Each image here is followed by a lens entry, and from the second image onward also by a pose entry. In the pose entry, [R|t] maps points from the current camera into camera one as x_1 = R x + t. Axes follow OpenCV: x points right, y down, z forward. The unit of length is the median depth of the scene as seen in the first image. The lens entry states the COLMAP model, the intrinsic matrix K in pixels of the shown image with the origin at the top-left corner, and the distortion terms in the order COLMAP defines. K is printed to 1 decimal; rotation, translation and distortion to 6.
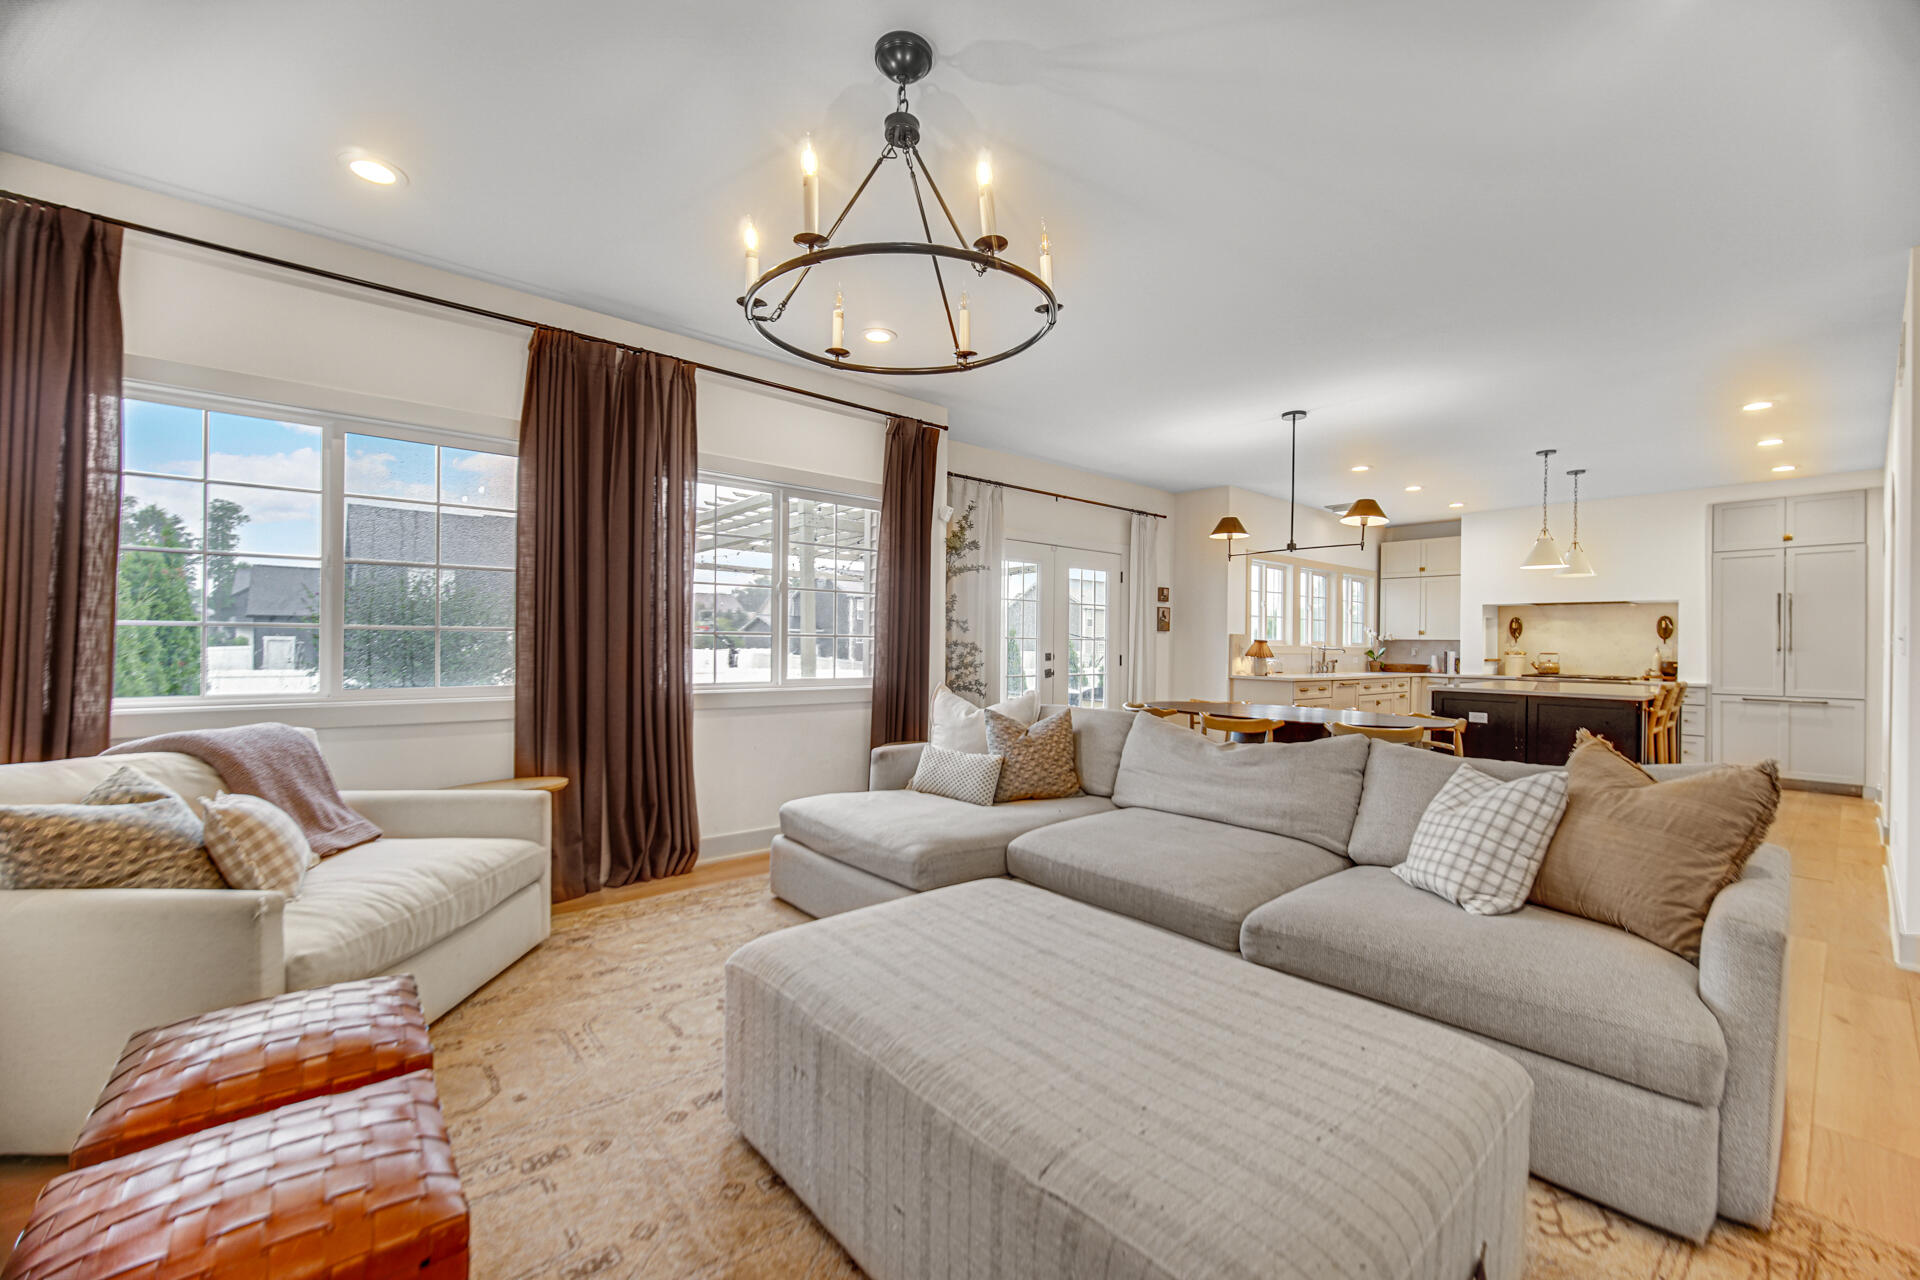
lens RADIAL K [[762.6, 0, 959.7], [0, 762.6, 645.4], [0, 0, 1]] dist [-0.000937, -0.000173]
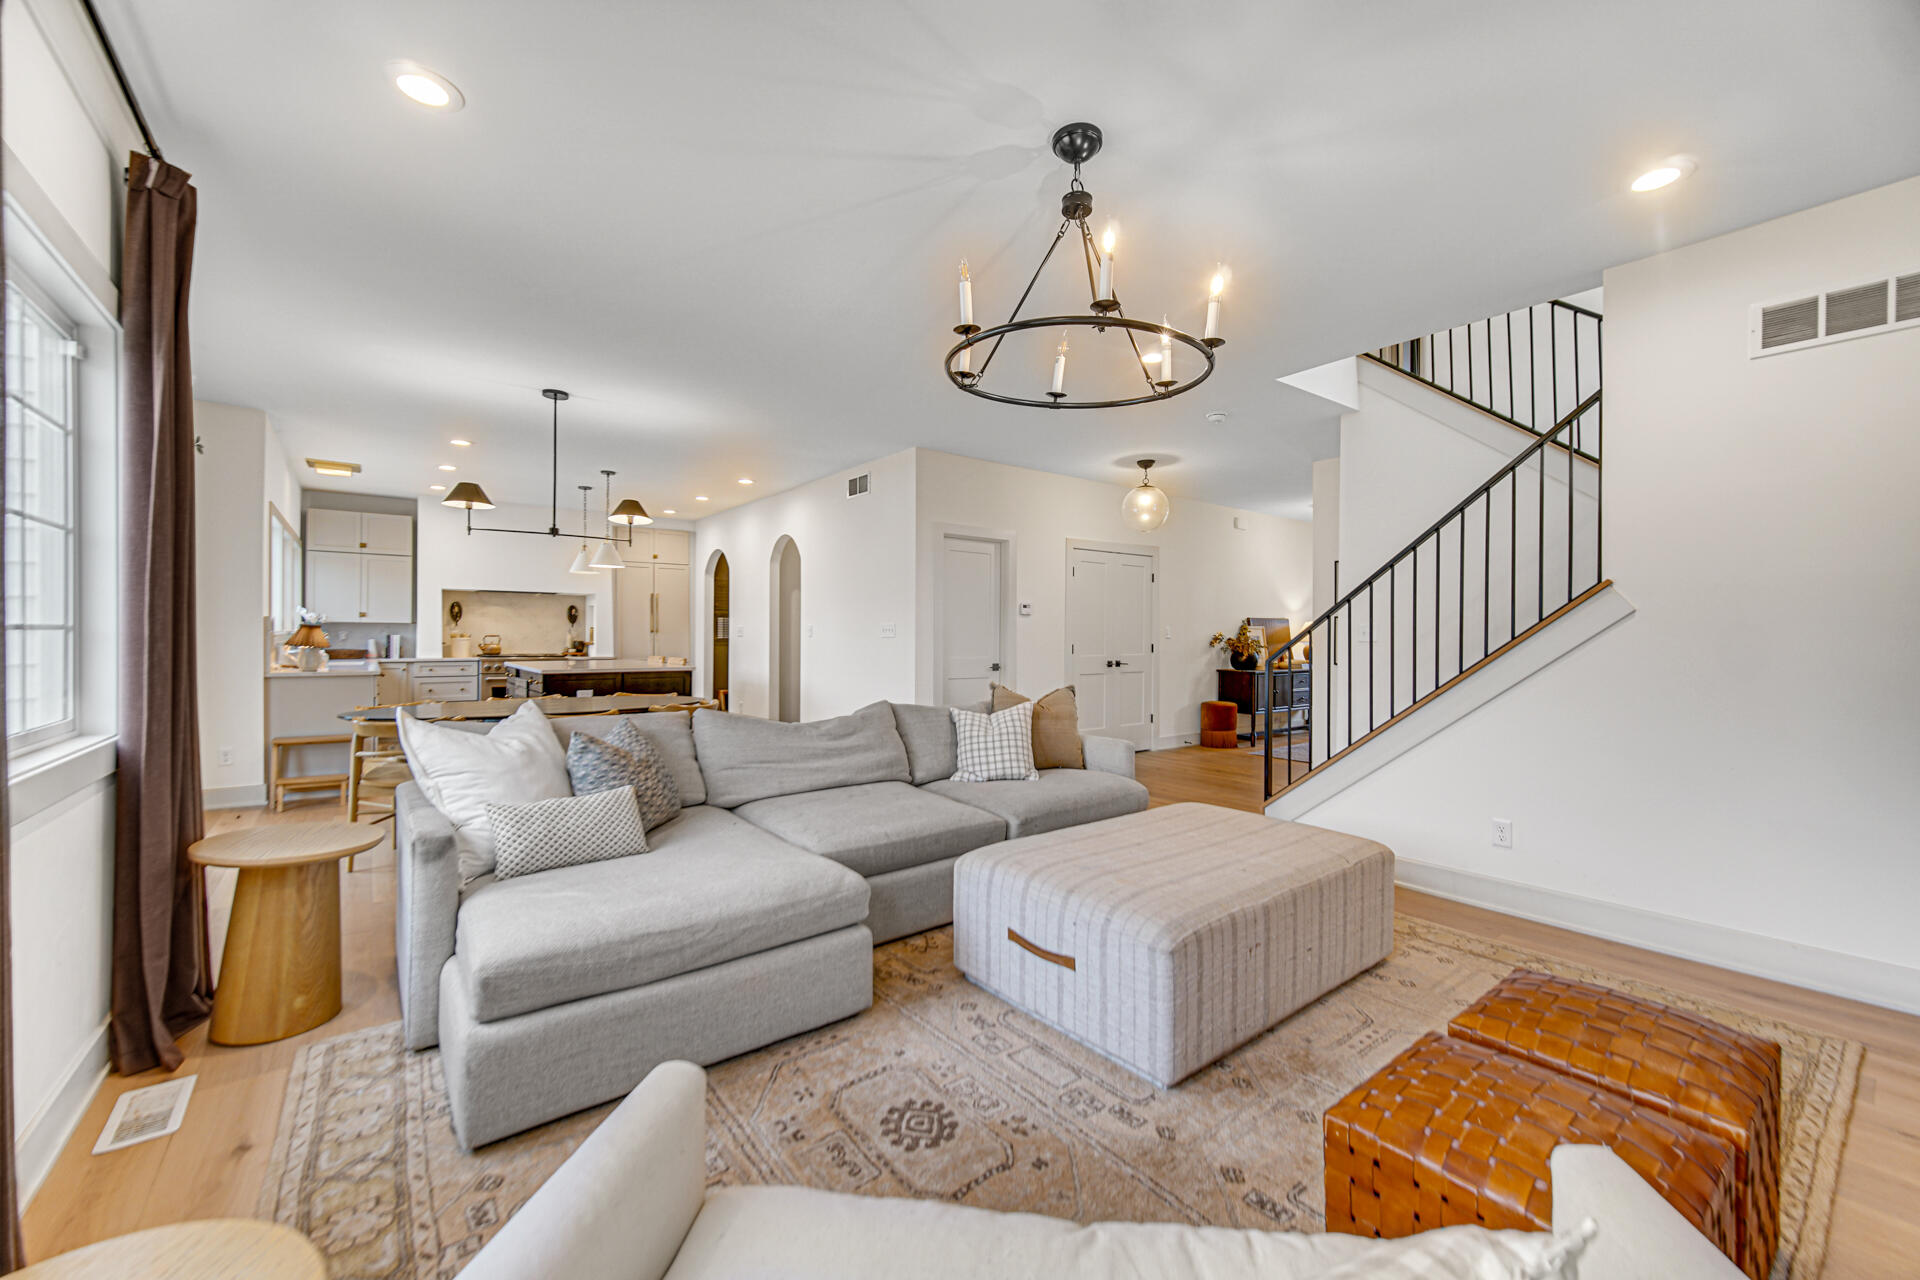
lens RADIAL K [[757.7, 0, 963.8], [0, 757.7, 632.8], [0, 0, 1]] dist [0.000169, 0.000089]
pose [[0.042298, -0.011991, 0.999033, -0.340925], [-0.003370, 0.999921, 0.012144, -0.010751], [-0.999099, -0.003880, 0.042254, 0.306136]]
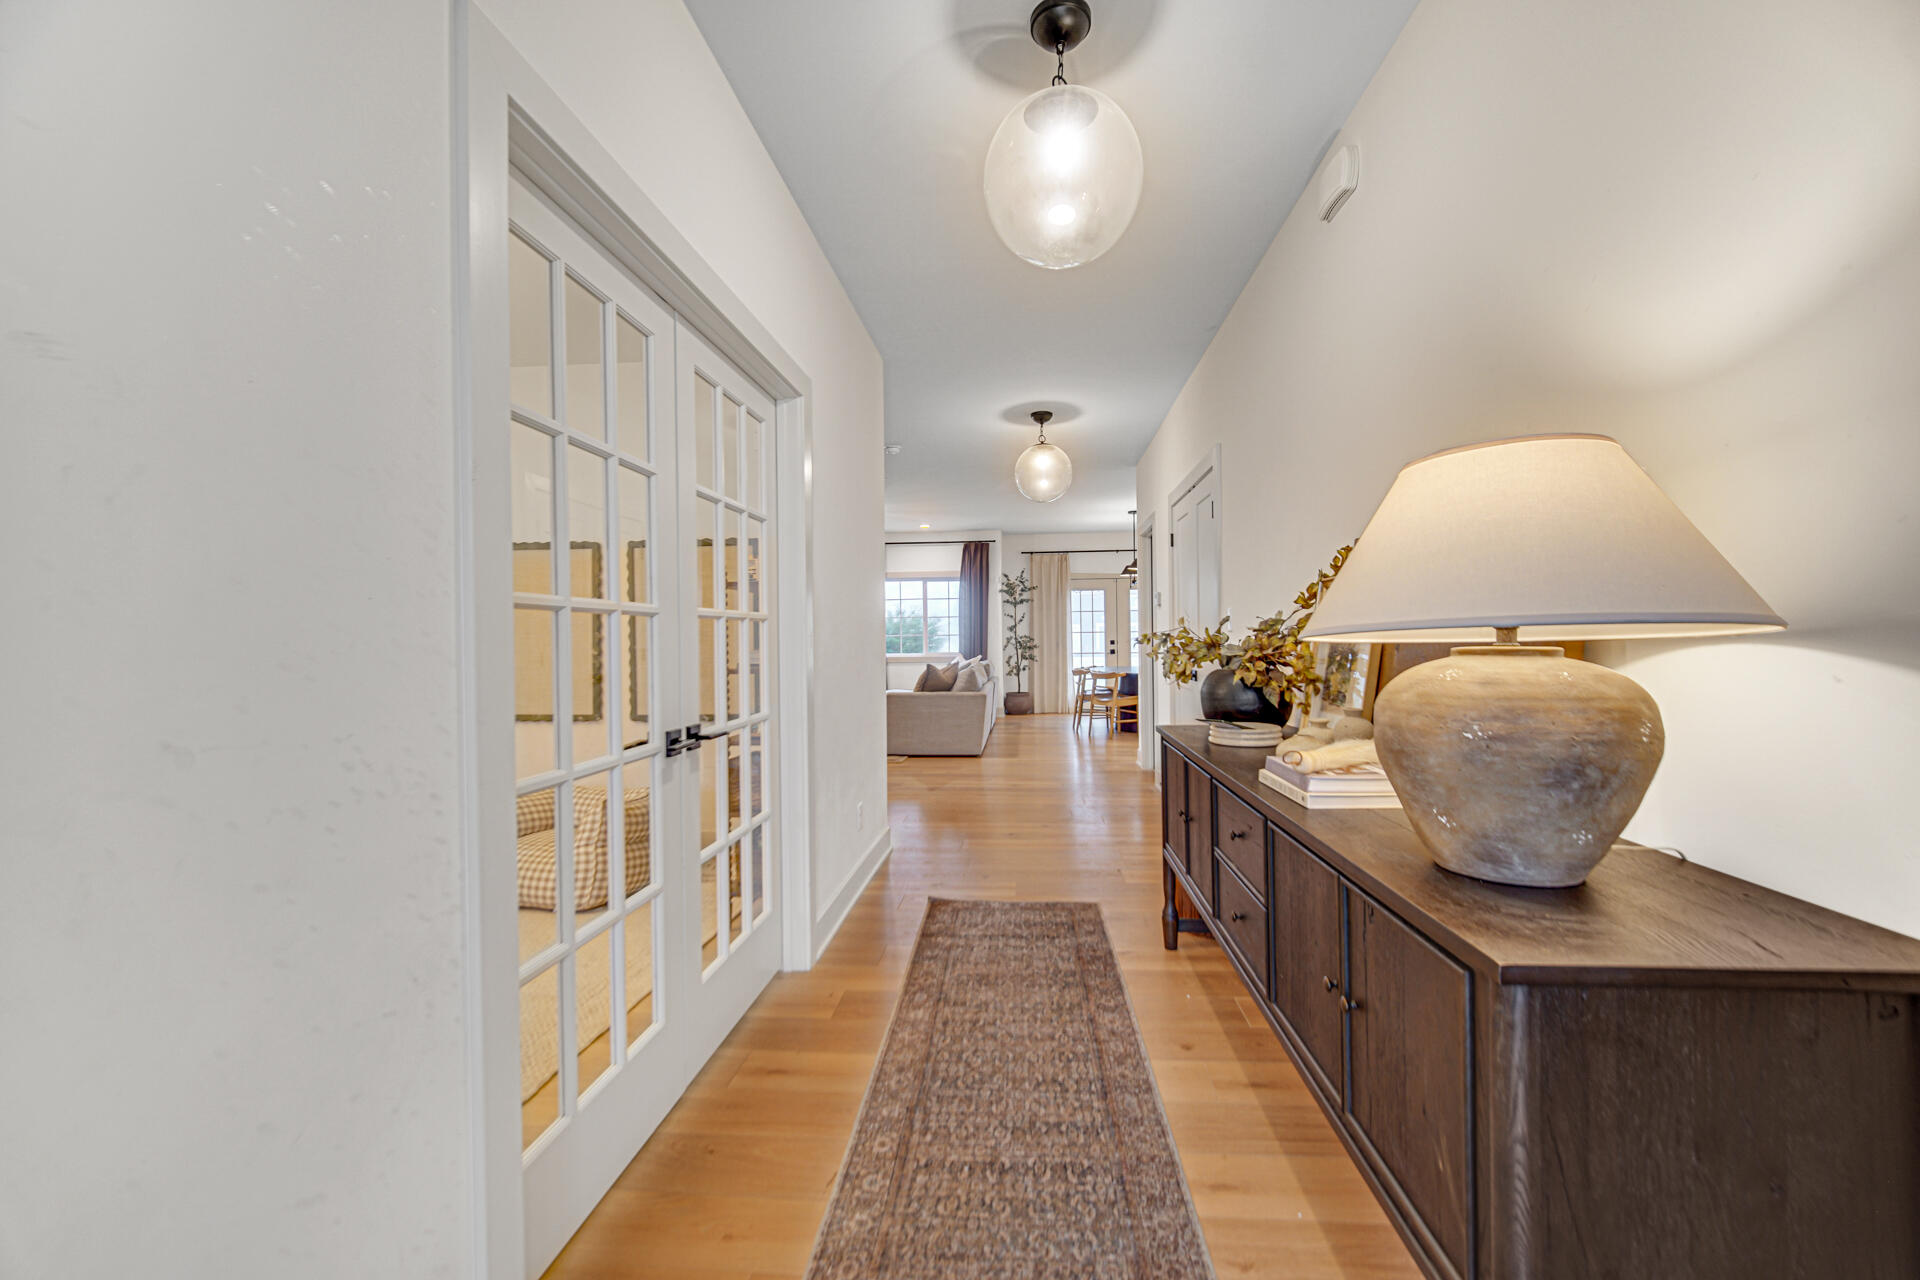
lens RADIAL K [[766.3, 0, 966.9], [0, 766.3, 637.4], [0, 0, 1]] dist [-0.000006, 0.000103]
pose [[0.701548, -0.023287, -0.712241, 1.033028], [0.020437, 0.999712, -0.012555, 0.017142], [0.712329, -0.005748, 0.701823, -0.430792]]
